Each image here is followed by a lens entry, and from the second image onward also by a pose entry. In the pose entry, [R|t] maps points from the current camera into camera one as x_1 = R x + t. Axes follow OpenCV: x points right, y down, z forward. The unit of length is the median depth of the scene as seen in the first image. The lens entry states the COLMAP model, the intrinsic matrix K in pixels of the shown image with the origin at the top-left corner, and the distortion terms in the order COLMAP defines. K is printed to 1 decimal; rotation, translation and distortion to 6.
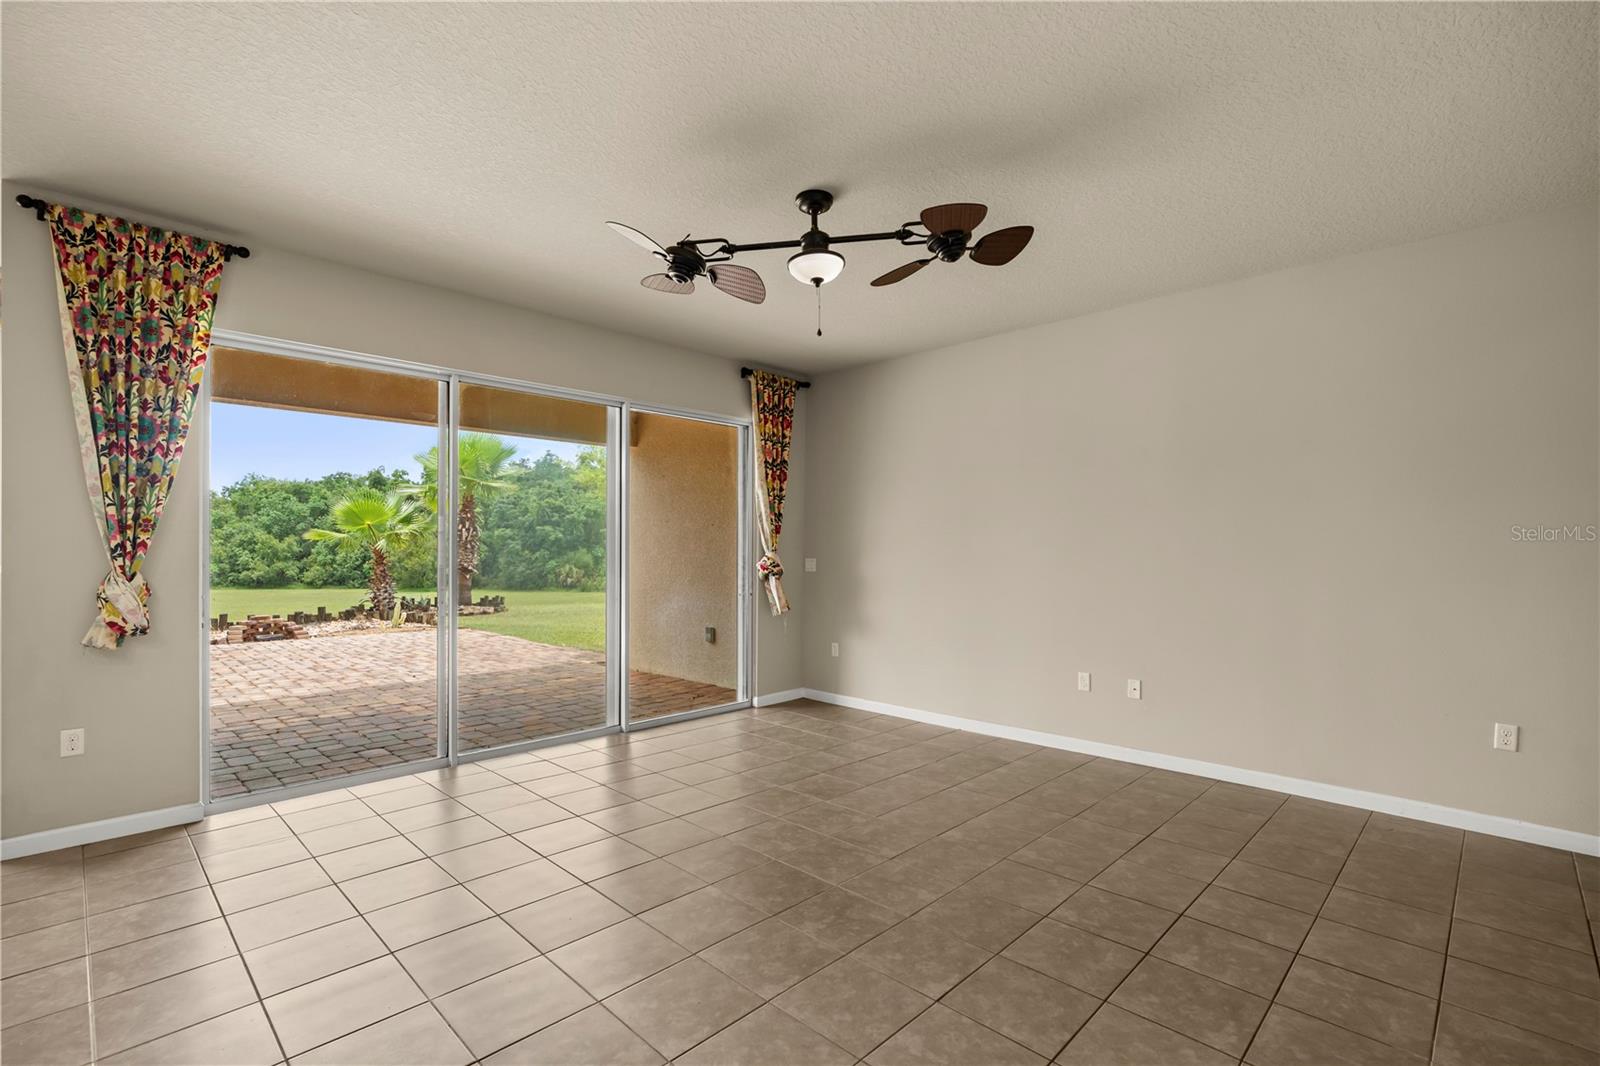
lens RADIAL K [[720.7, 0, 792.0], [0, 720.7, 549.9], [0, 0, 1]] dist [-0.008820, 0.002045]
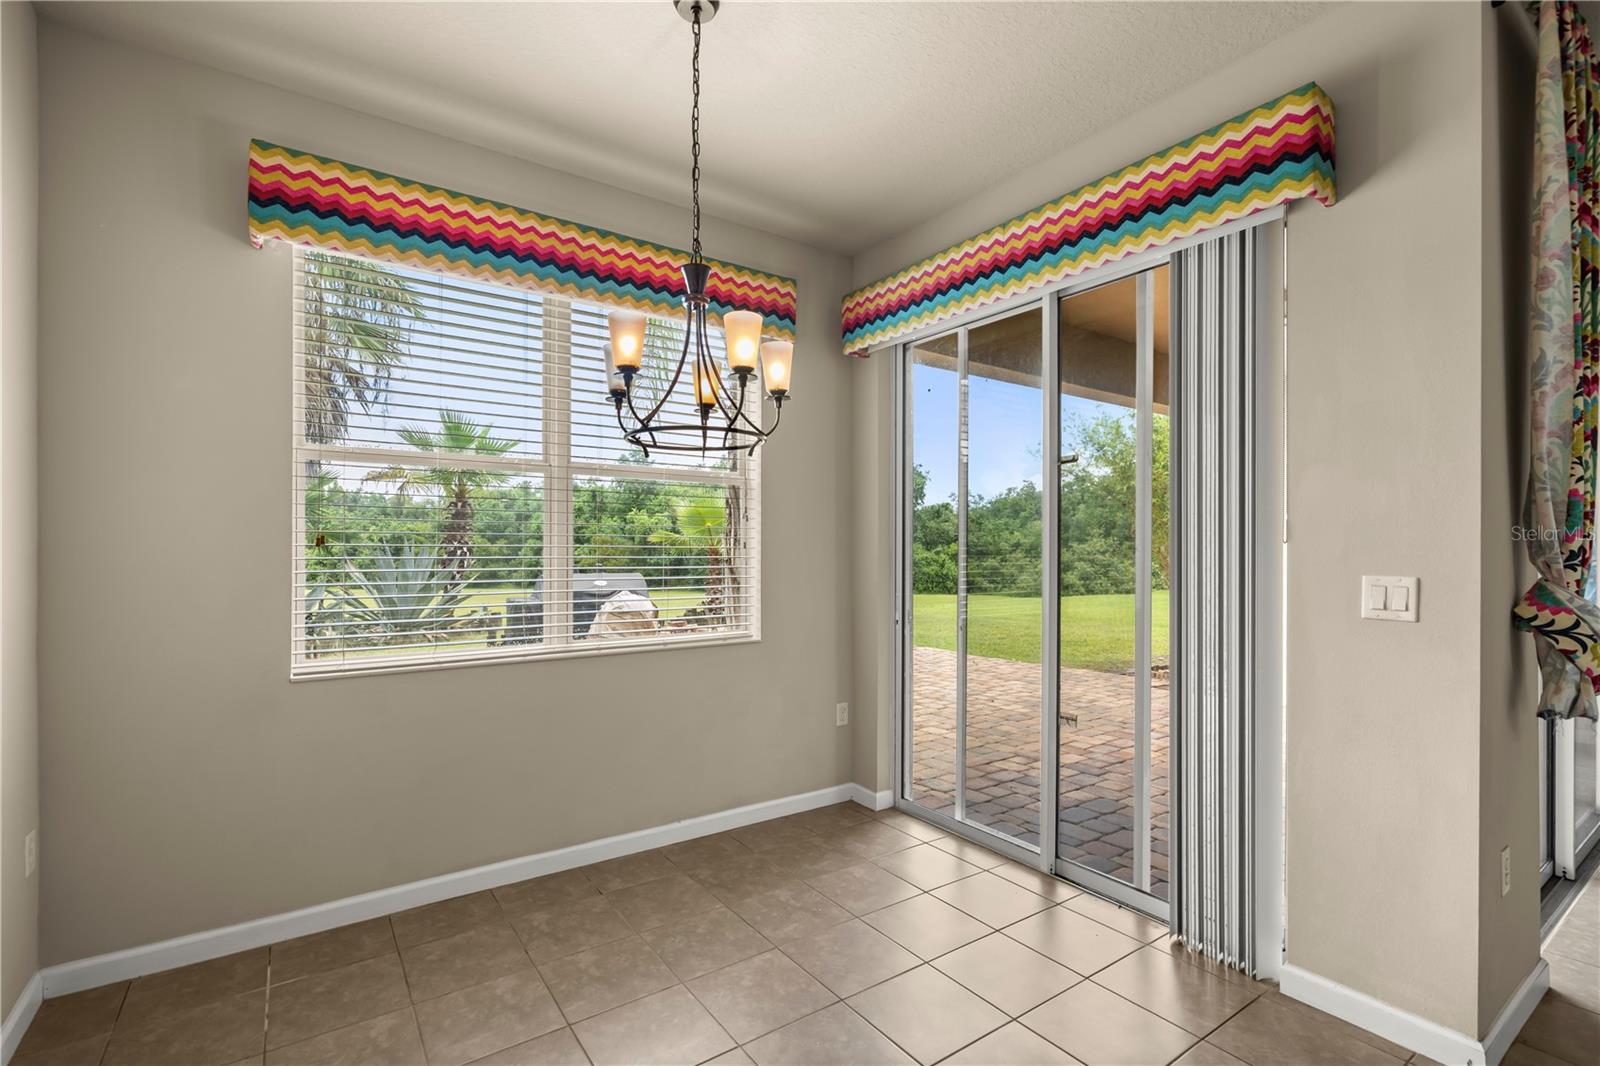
lens RADIAL K [[720.7, 0, 798.2], [0, 720.7, 548.0], [0, 0, 1]] dist [-0.008820, 0.002045]
pose [[0.984511, -0.001926, -0.175313, -0.792855], [0.000979, 0.999984, -0.005486, -0.000631], [0.175321, 0.005229, 0.984497, 0.159381]]
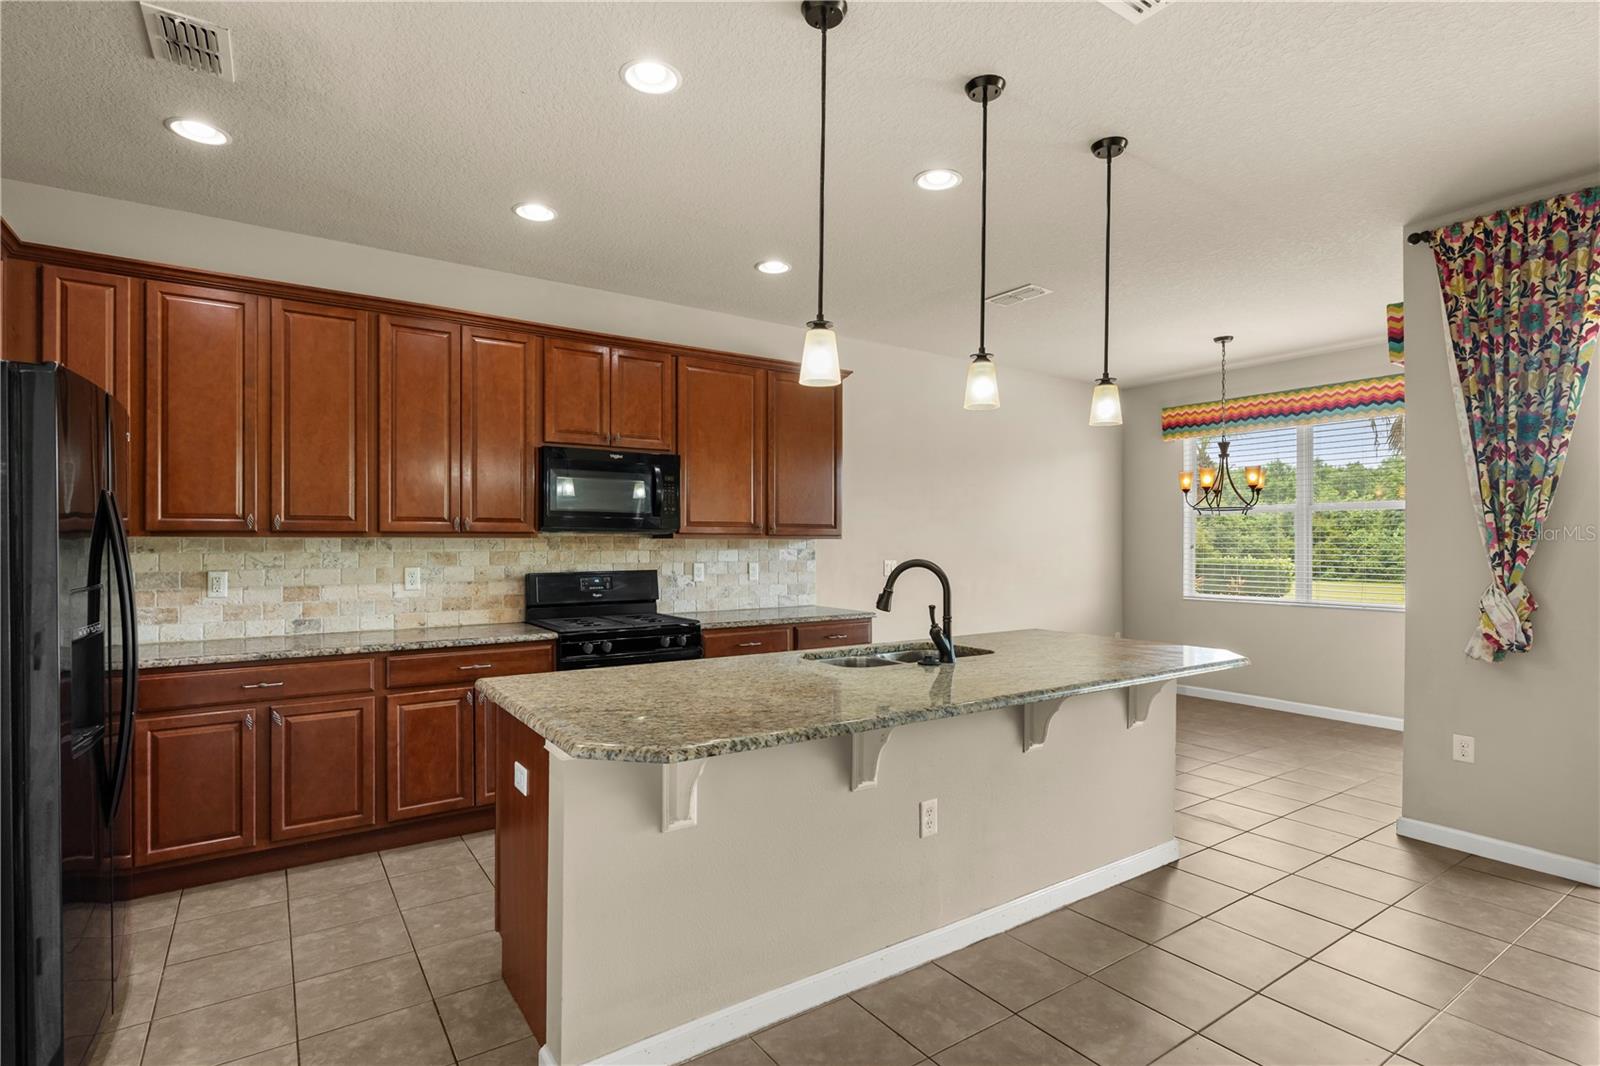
lens RADIAL K [[780.1, 0, 792.4], [0, 780.1, 540.9], [0, 0, 1]] dist [-0.012874, 0.001808]
pose [[-0.187496, -0.005516, -0.982250, 0.130942], [-0.004610, 0.999978, -0.004736, -0.008050], [0.982255, 0.003640, -0.187517, 0.145187]]
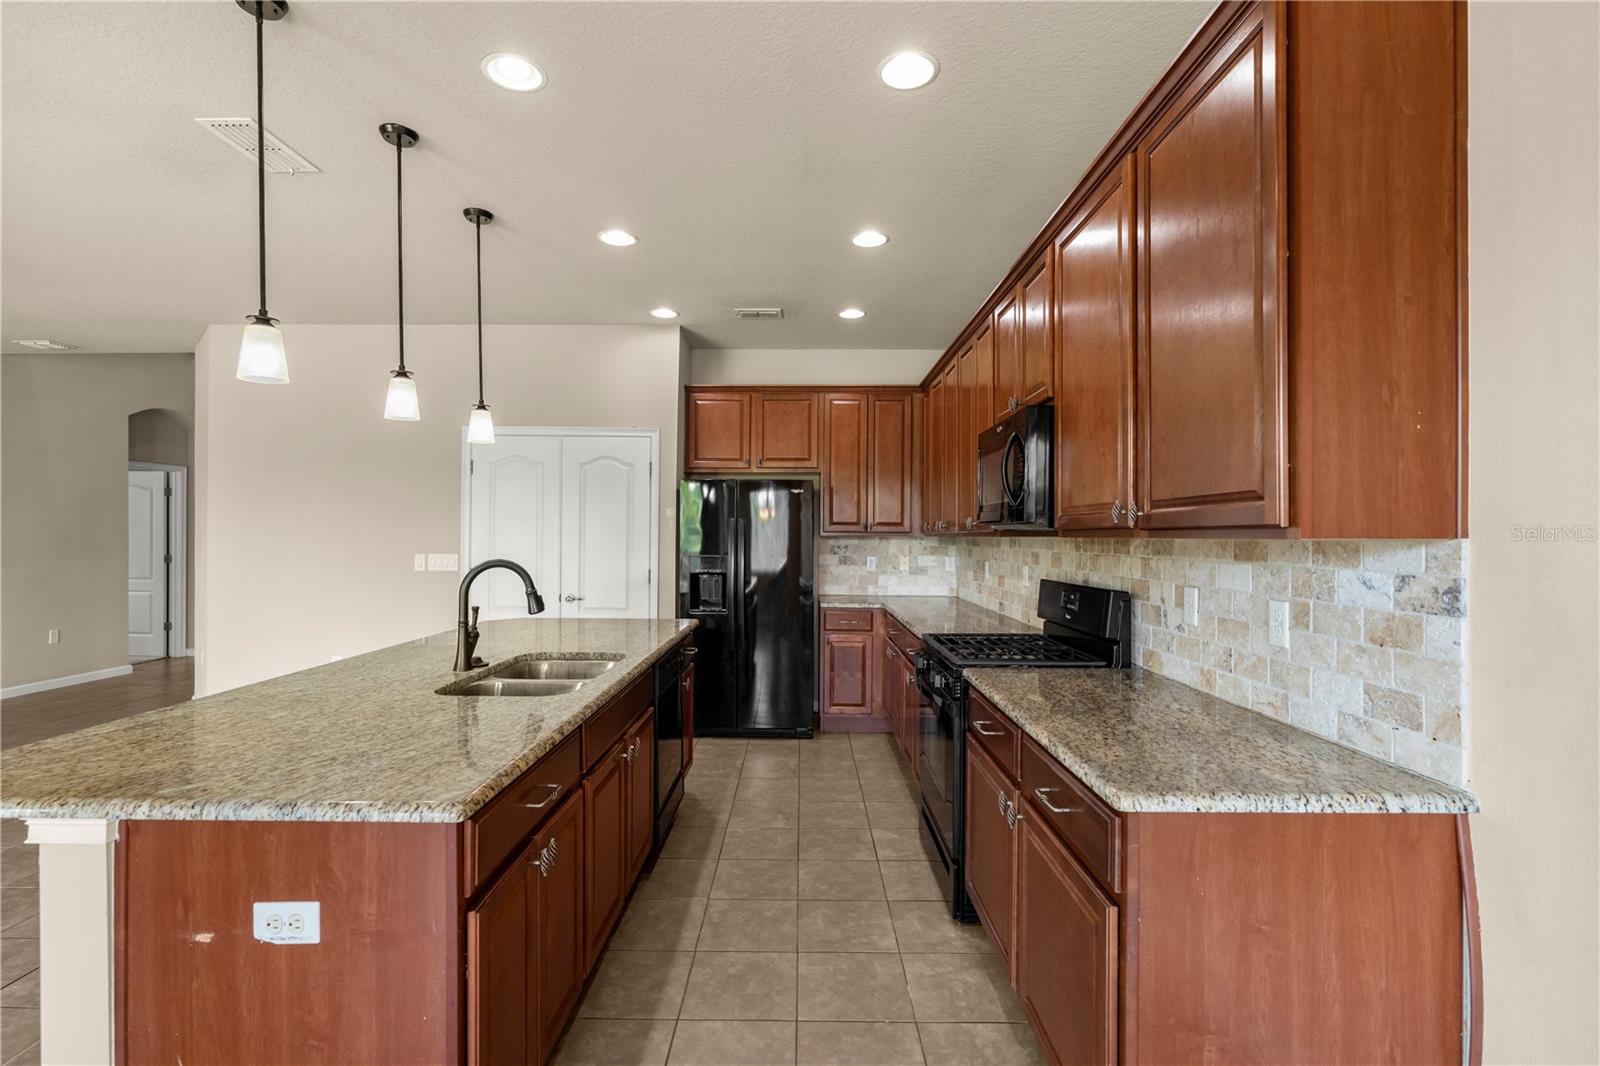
lens RADIAL K [[720.7, 0, 790.9], [0, 720.7, 527.7], [0, 0, 1]] dist [-0.008820, 0.002045]
pose [[-0.695233, 0.002123, 0.718782, -0.798046], [-0.003614, 0.999973, -0.006449, -0.015917], [-0.718776, -0.007081, -0.695206, 0.303988]]
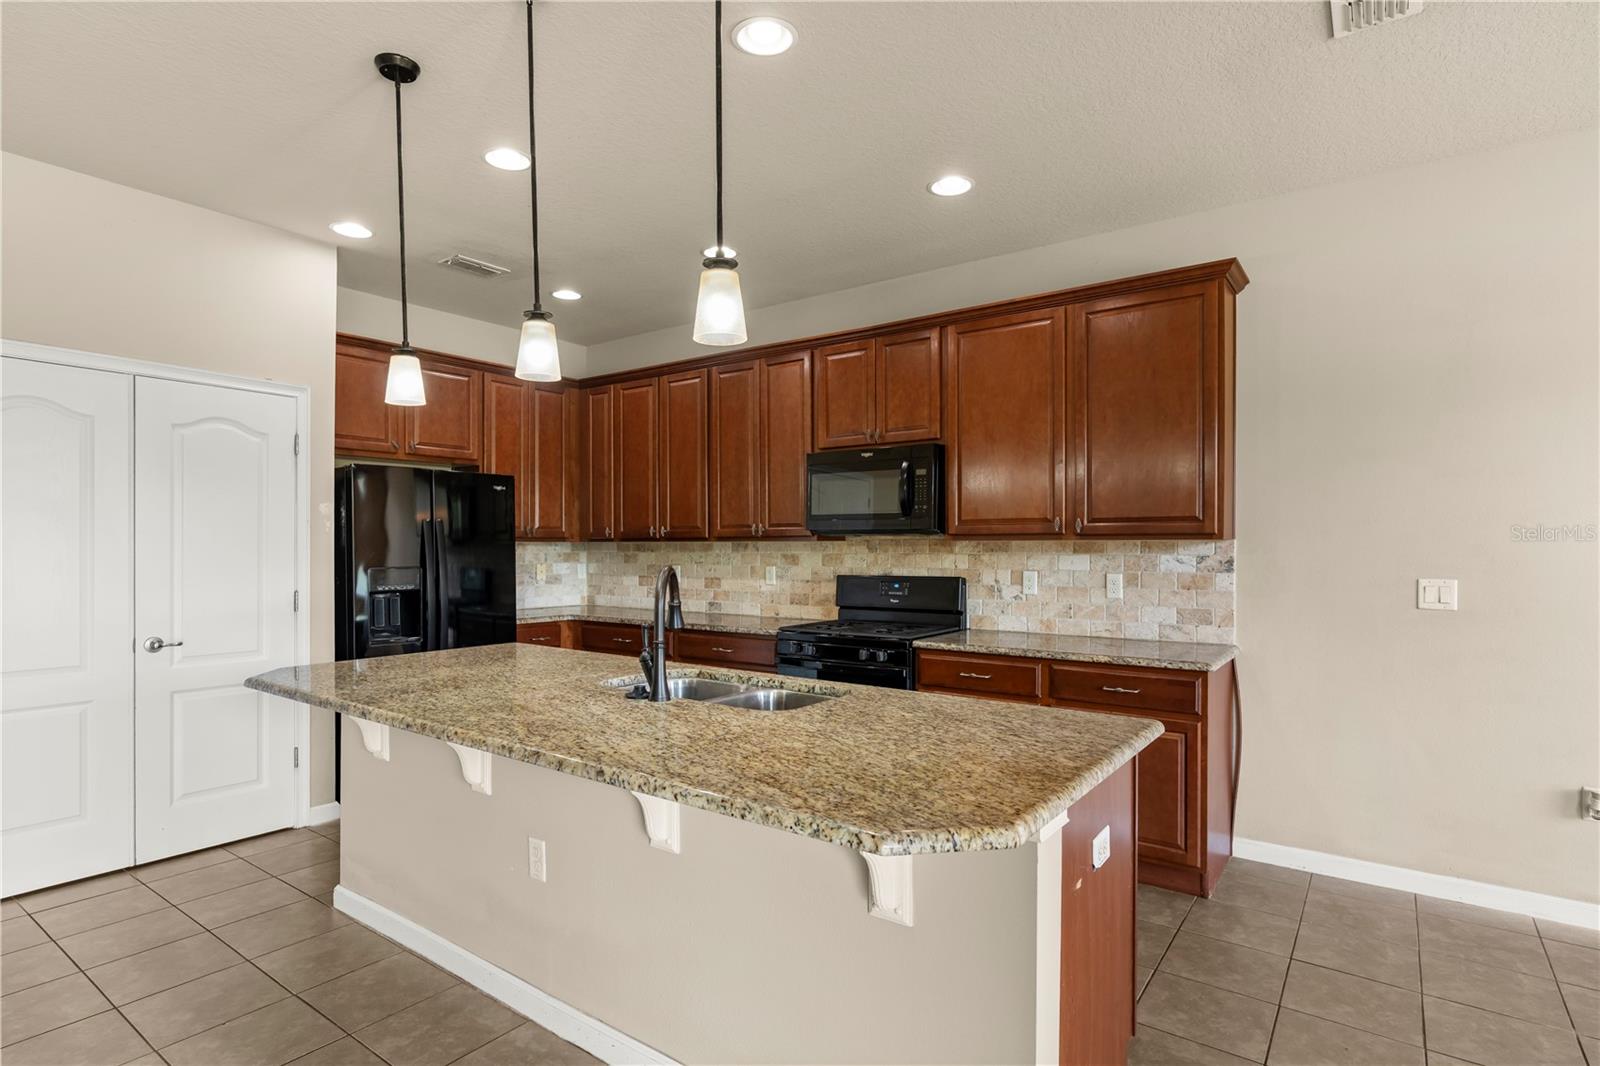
lens RADIAL K [[827.7, 0, 793.5], [0, 827.7, 543.9], [0, 0, 1]] dist [-0.012893, 0.002696]
pose [[-0.989092, -0.002659, -0.147278, -0.370474], [-0.002950, 0.999994, 0.001759, -0.011473], [0.147273, 0.002174, -0.989094, 0.553999]]
